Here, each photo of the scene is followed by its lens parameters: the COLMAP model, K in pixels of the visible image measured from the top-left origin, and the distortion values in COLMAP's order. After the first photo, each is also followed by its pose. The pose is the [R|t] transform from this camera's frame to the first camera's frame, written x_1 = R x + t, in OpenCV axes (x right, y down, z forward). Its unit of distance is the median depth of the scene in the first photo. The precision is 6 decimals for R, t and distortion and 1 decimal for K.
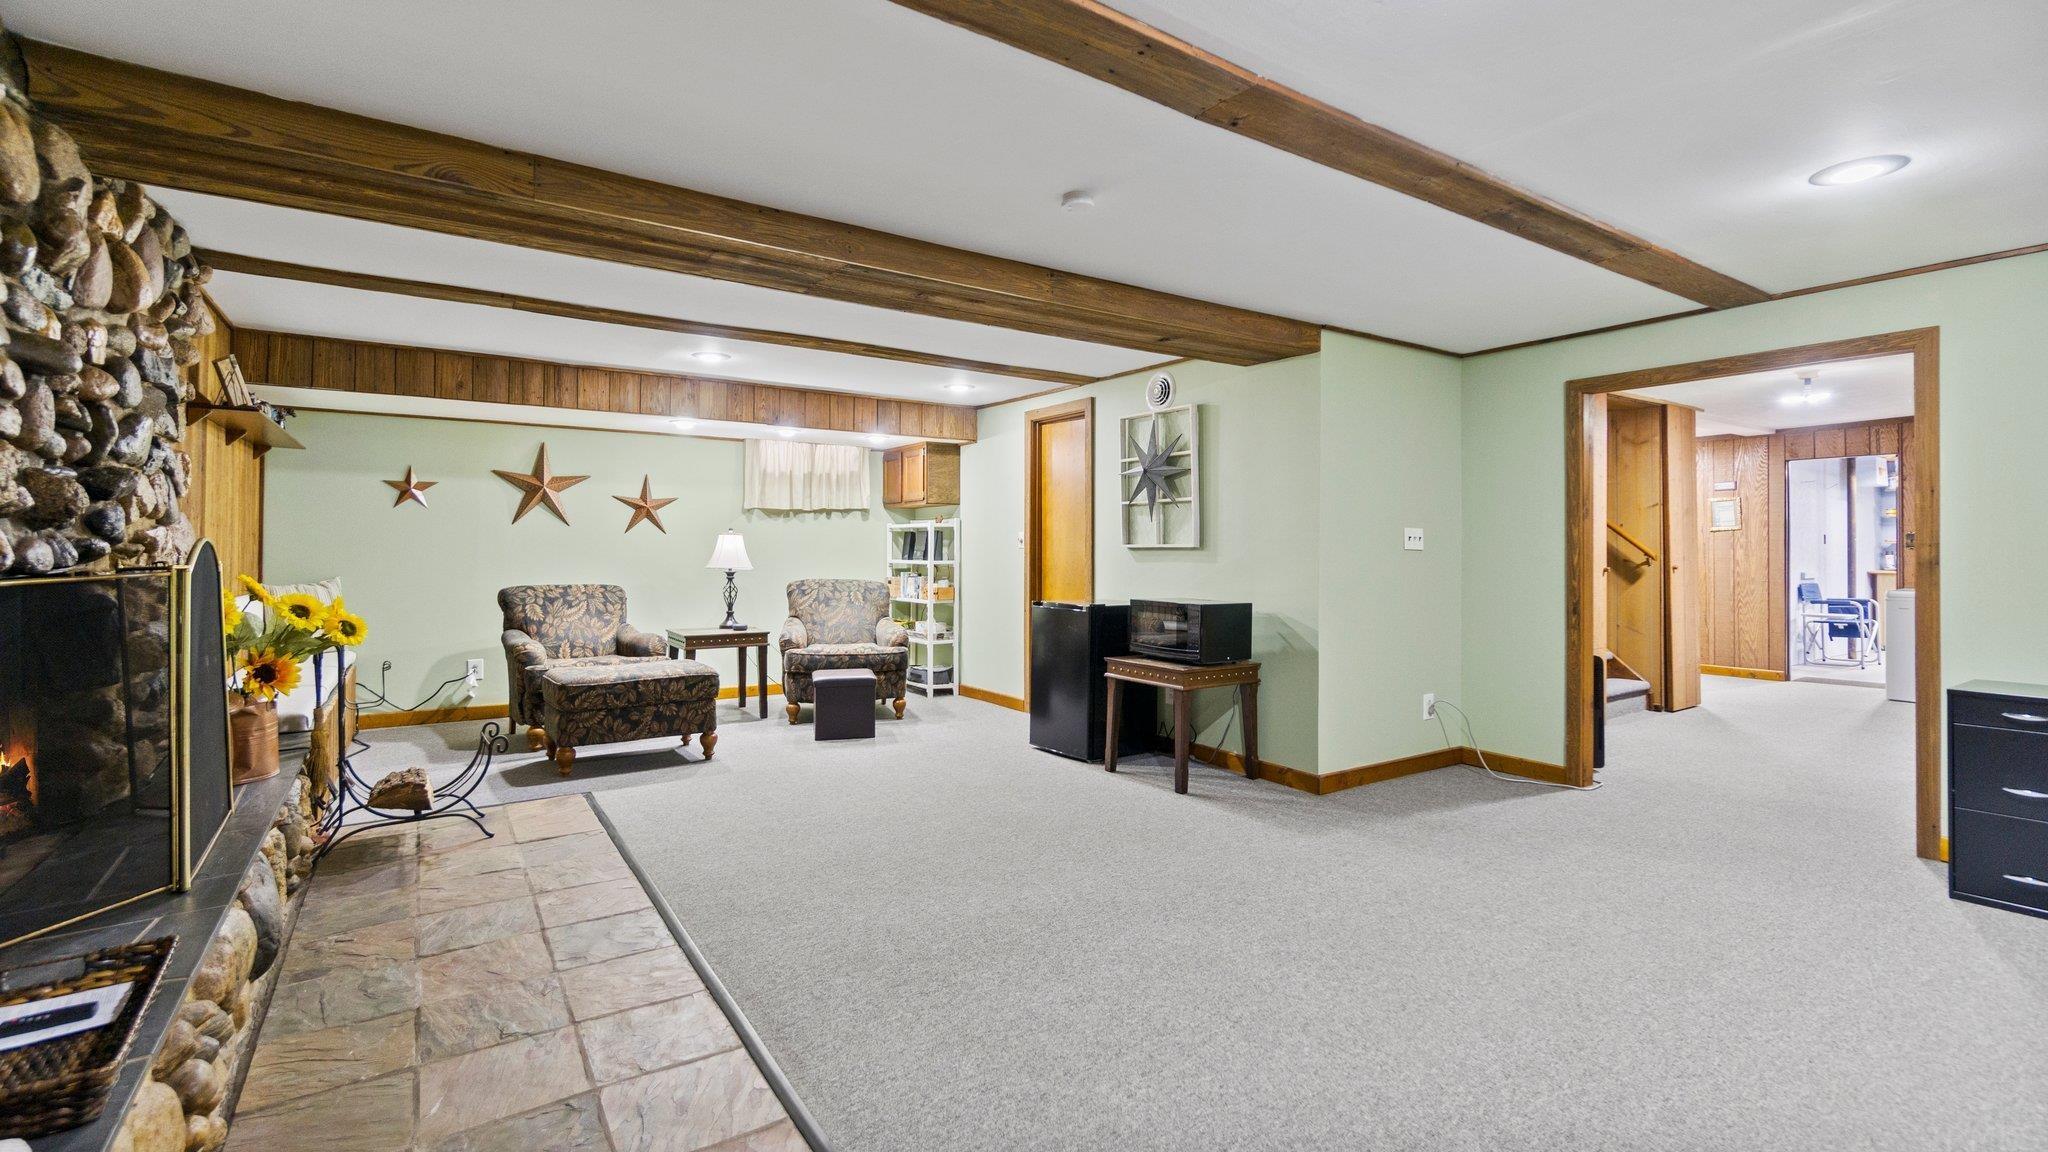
lens RADIAL K [[891.5, 0, 1008.7], [0, 891.5, 541.4], [0, 0, 1]] dist [-0.000866, -0.000417]
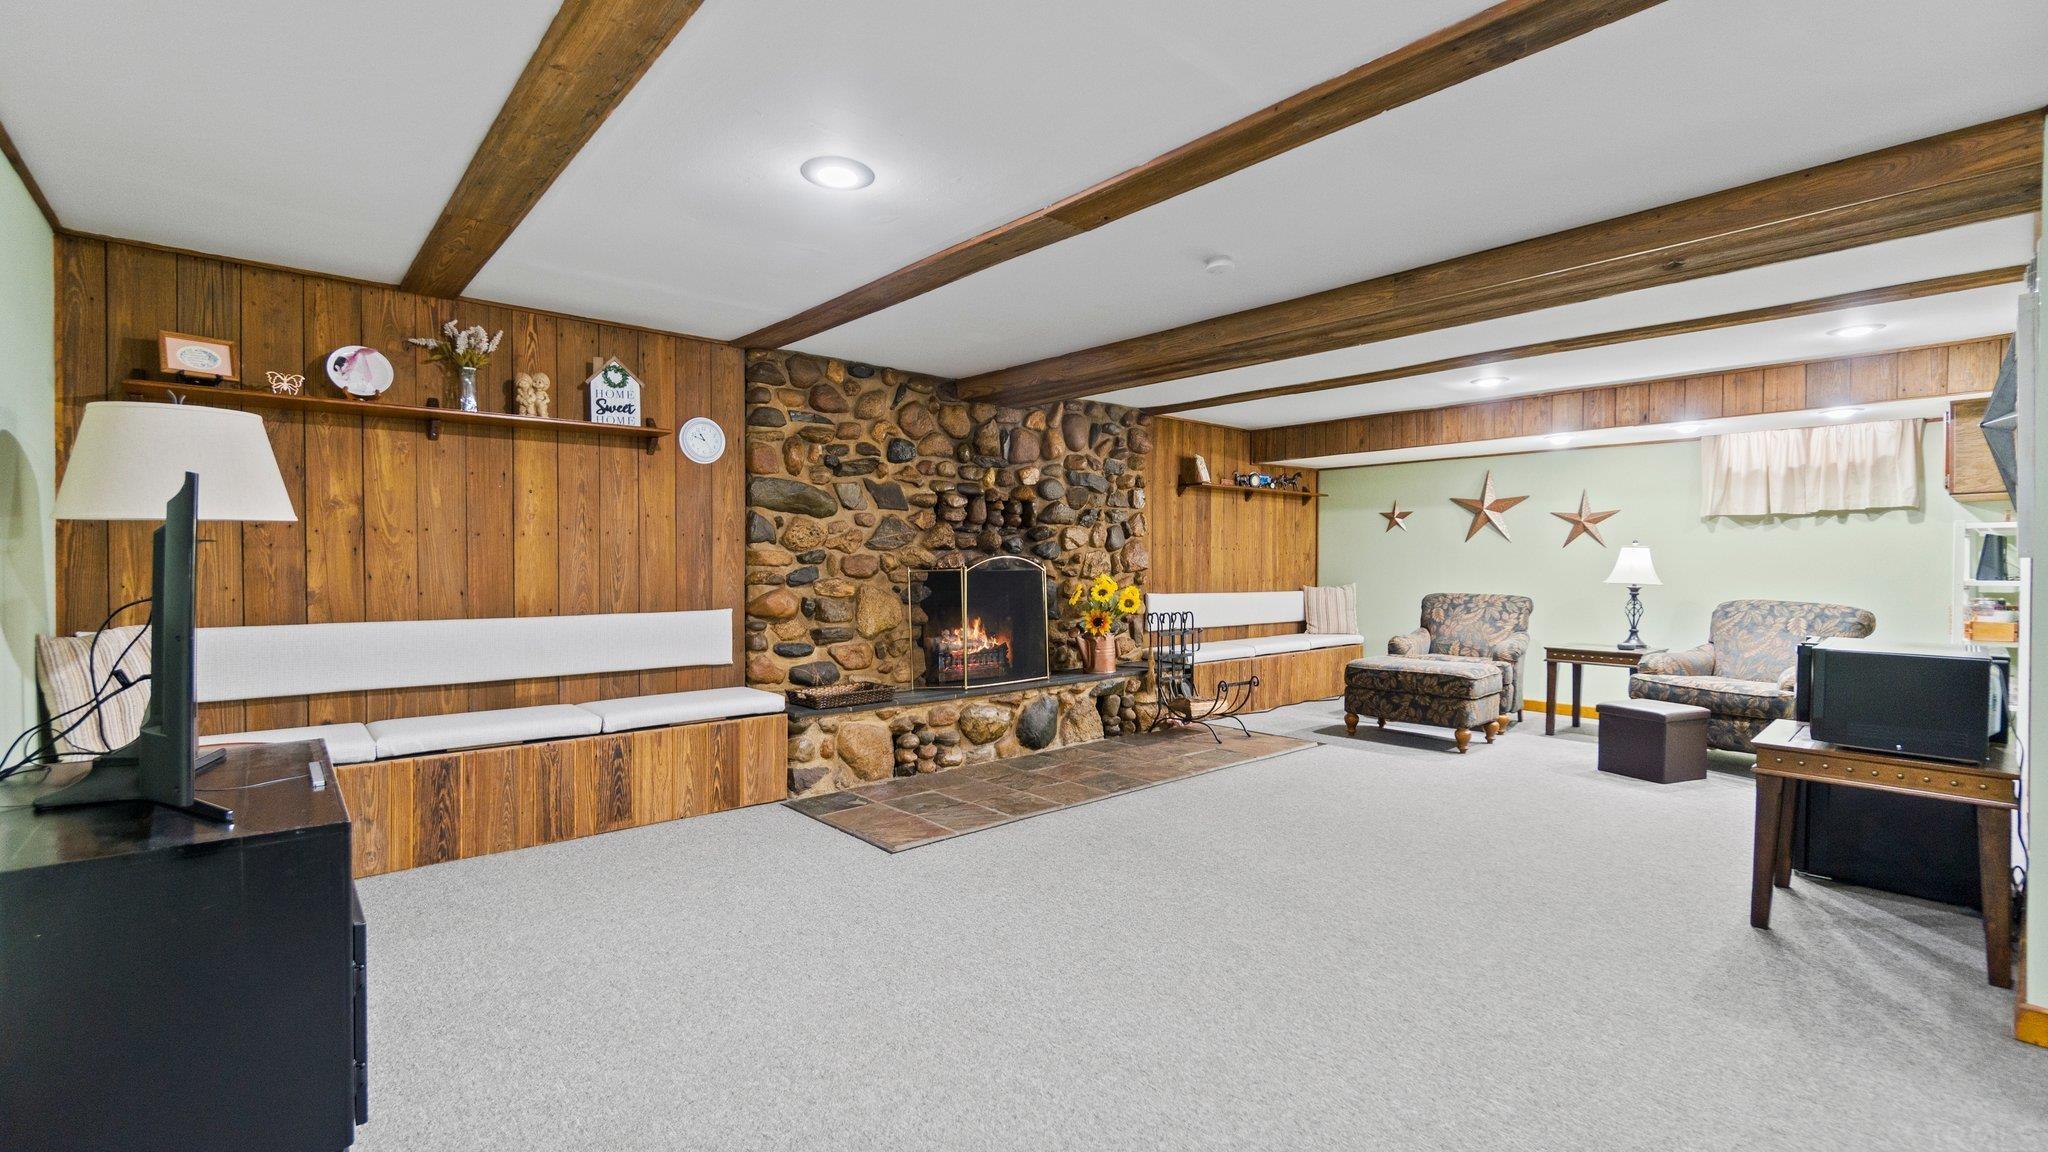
lens RADIAL K [[891.5, 0, 1029.0], [0, 891.5, 574.1], [0, 0, 1]] dist [-0.000866, -0.000417]
pose [[0.136683, 0.011469, -0.990548, 0.585565], [0.005000, 0.999912, 0.012267, 0.006331], [0.990602, -0.006629, 0.136614, 0.282093]]
